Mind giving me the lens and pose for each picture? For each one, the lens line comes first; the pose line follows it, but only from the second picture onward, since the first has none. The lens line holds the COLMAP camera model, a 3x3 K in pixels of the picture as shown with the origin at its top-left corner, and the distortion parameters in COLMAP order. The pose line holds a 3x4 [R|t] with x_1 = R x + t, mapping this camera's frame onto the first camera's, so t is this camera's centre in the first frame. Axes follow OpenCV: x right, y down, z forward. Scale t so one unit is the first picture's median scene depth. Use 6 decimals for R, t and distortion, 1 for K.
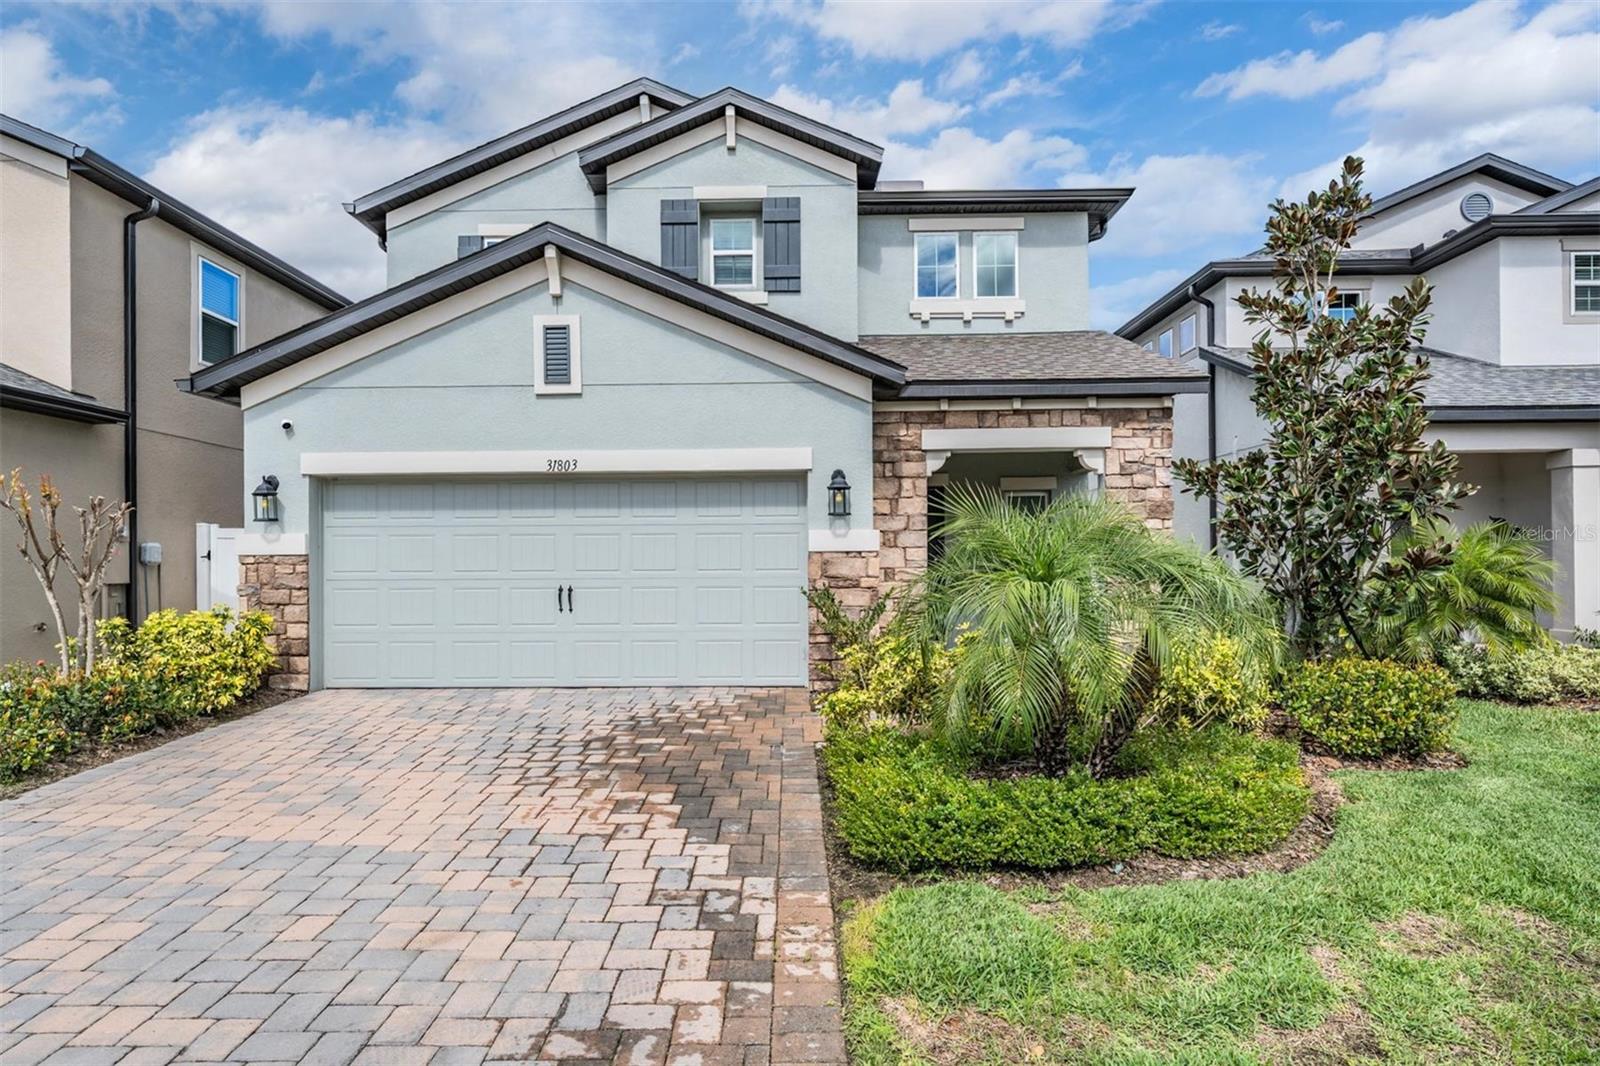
lens RADIAL K [[913.8, 0, 788.6], [0, 913.8, 558.6], [0, 0, 1]] dist [0.002974, 0.000036]
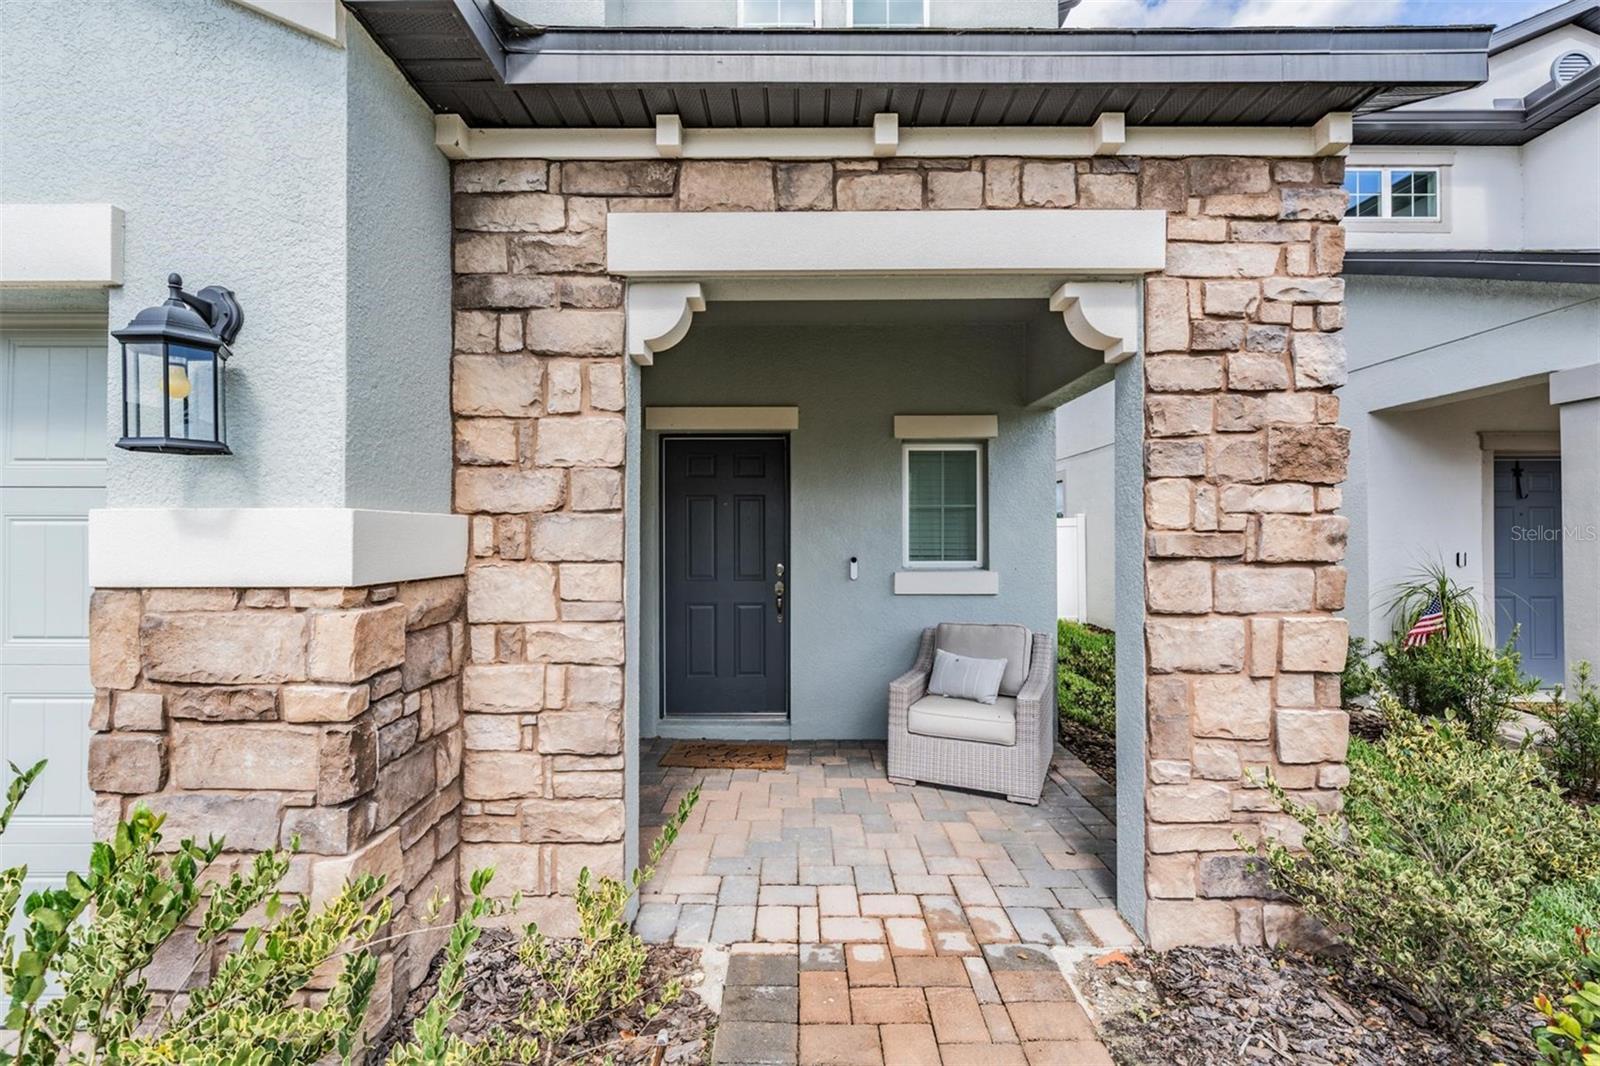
lens RADIAL K [[704.0, 0, 800.0], [0, 704.0, 533.0], [0, 0, 1]] dist [0.000788, 0.000071]
pose [[0.999760, 0.007312, 0.020658, 0.217700], [-0.007300, 0.999973, -0.000639, -0.024167], [-0.020662, 0.000488, 0.999786, 0.757695]]
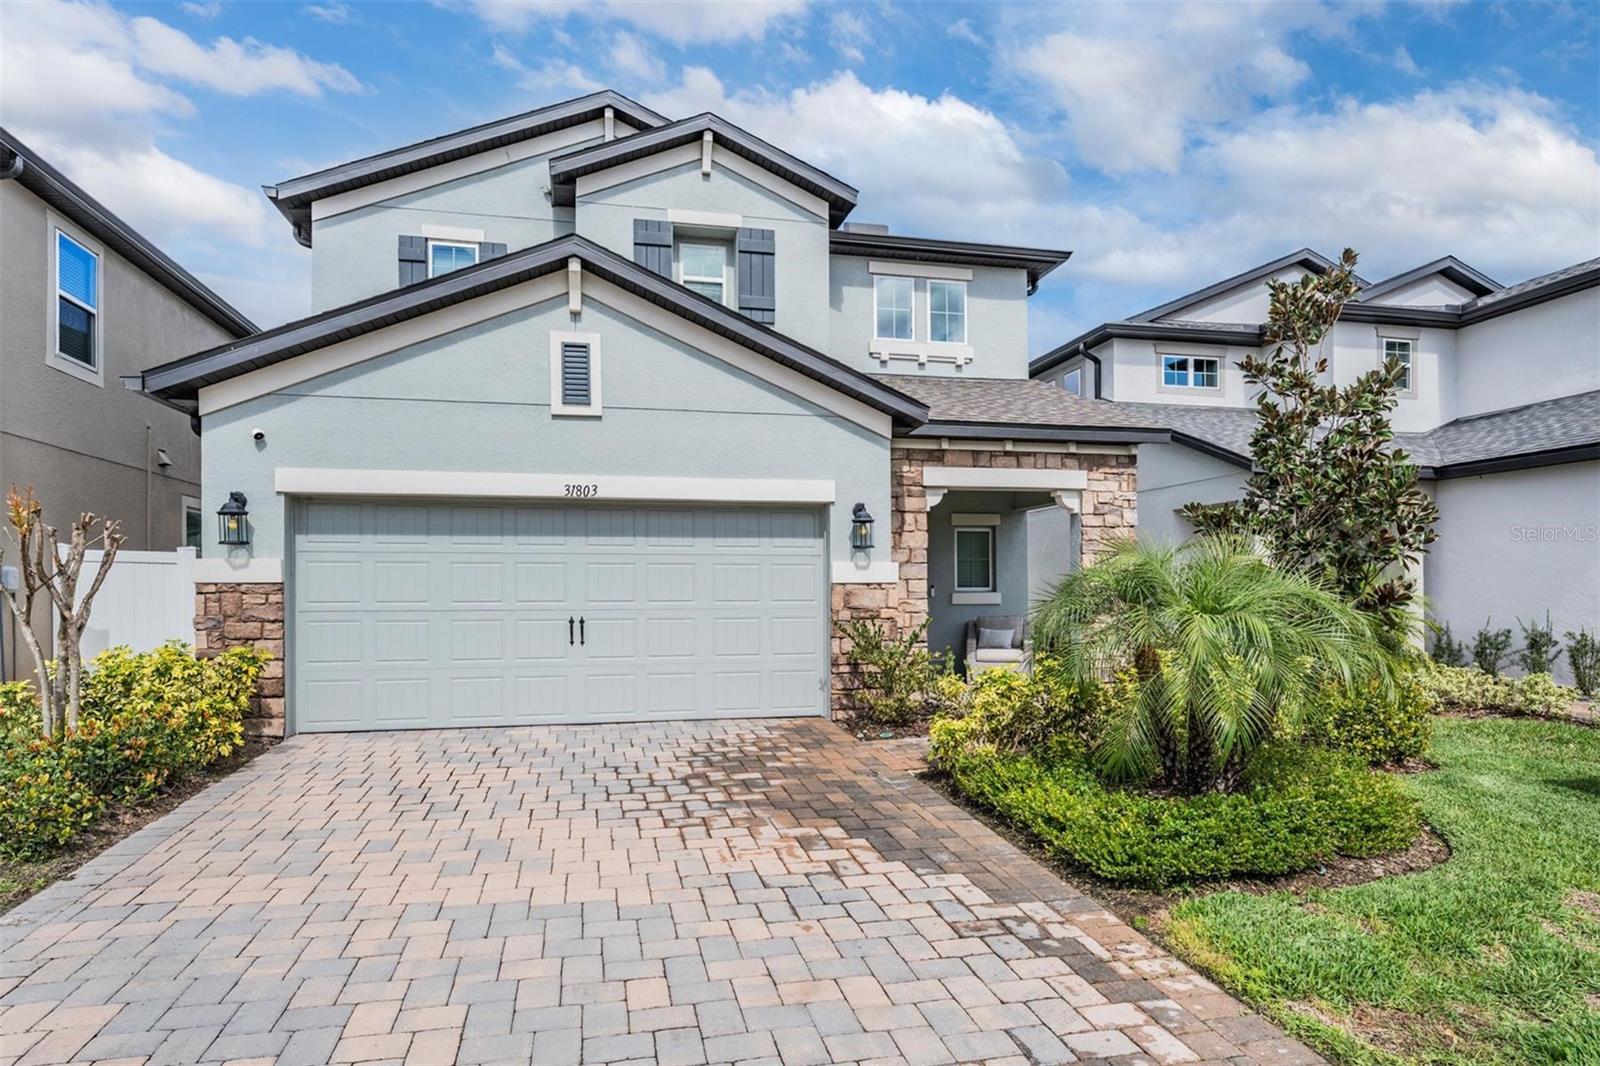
lens RADIAL K [[903.1, 0, 796.1], [0, 903.1, 588.3], [0, 0, 1]] dist [0.002834, 0.000473]
pose [[0.972172, 0.005204, 0.234211, -0.241880], [-0.005586, 0.999984, 0.000965, -0.002575], [-0.234202, -0.002247, 0.972185, 0.032405]]
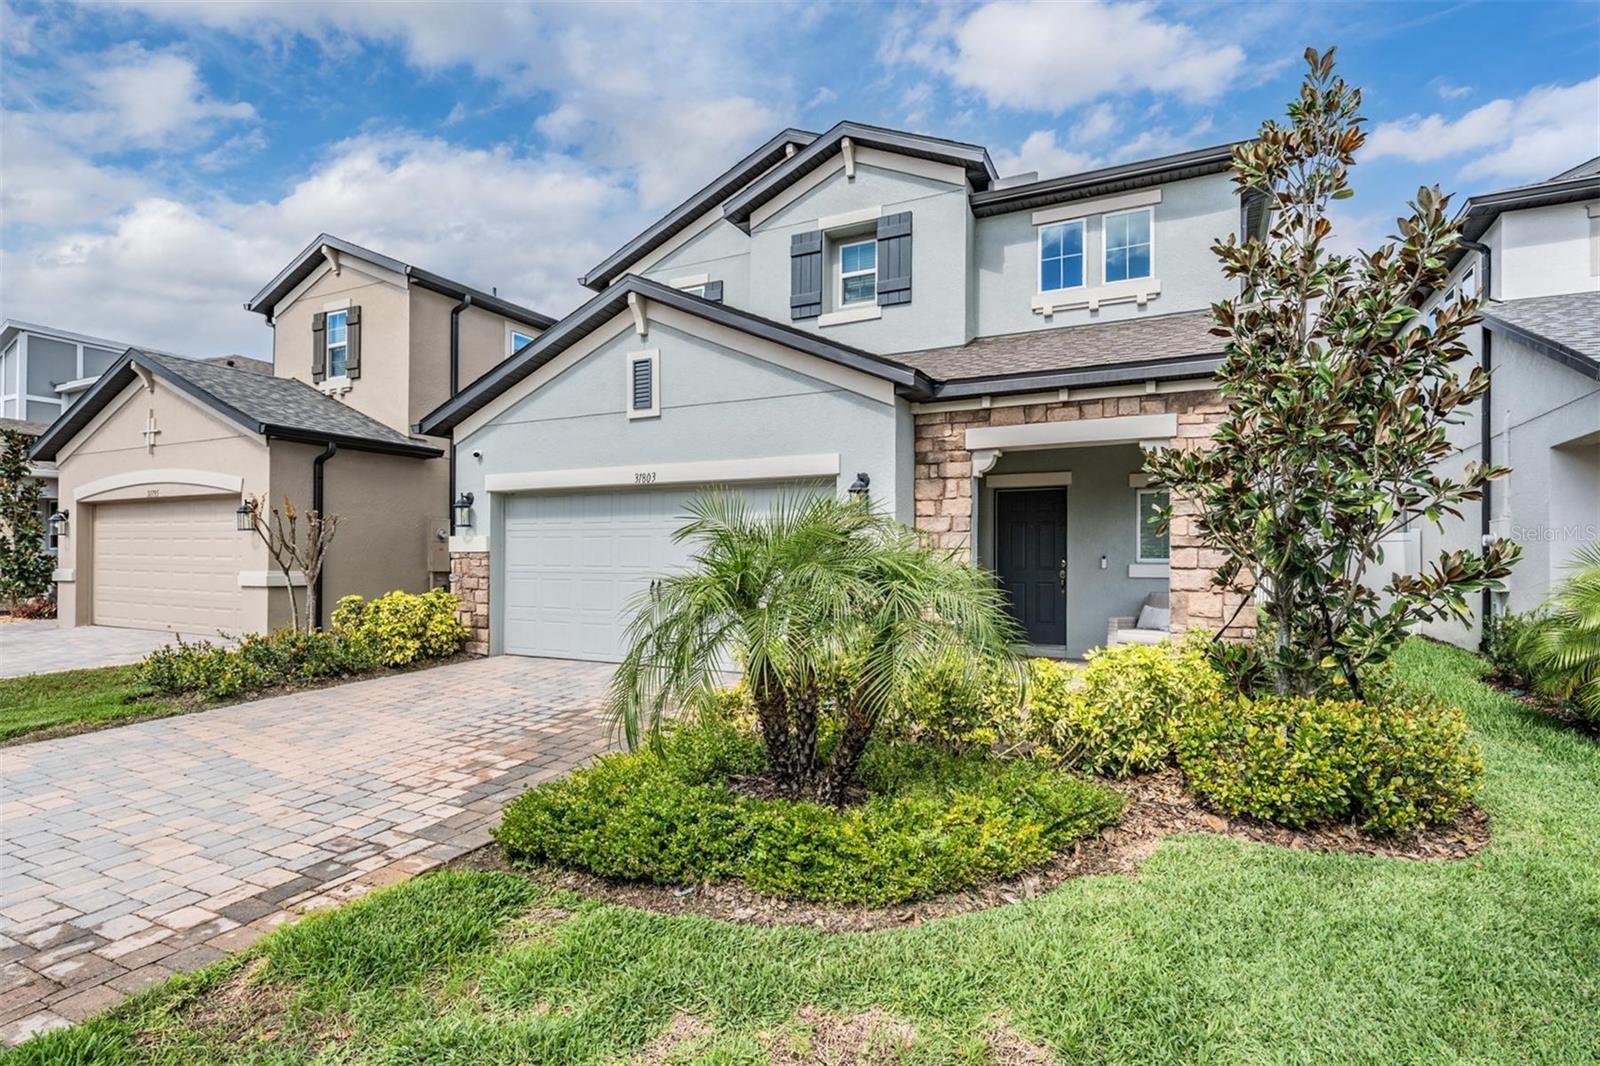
lens RADIAL K [[816.2, 0, 793.0], [0, 816.2, 557.8], [0, 0, 1]] dist [0.001663, -0.000439]
pose [[0.898133, 0.010227, -0.439605, 0.375532], [-0.009477, 0.999947, 0.003903, -0.004470], [0.439622, 0.000661, 0.898183, 0.133115]]
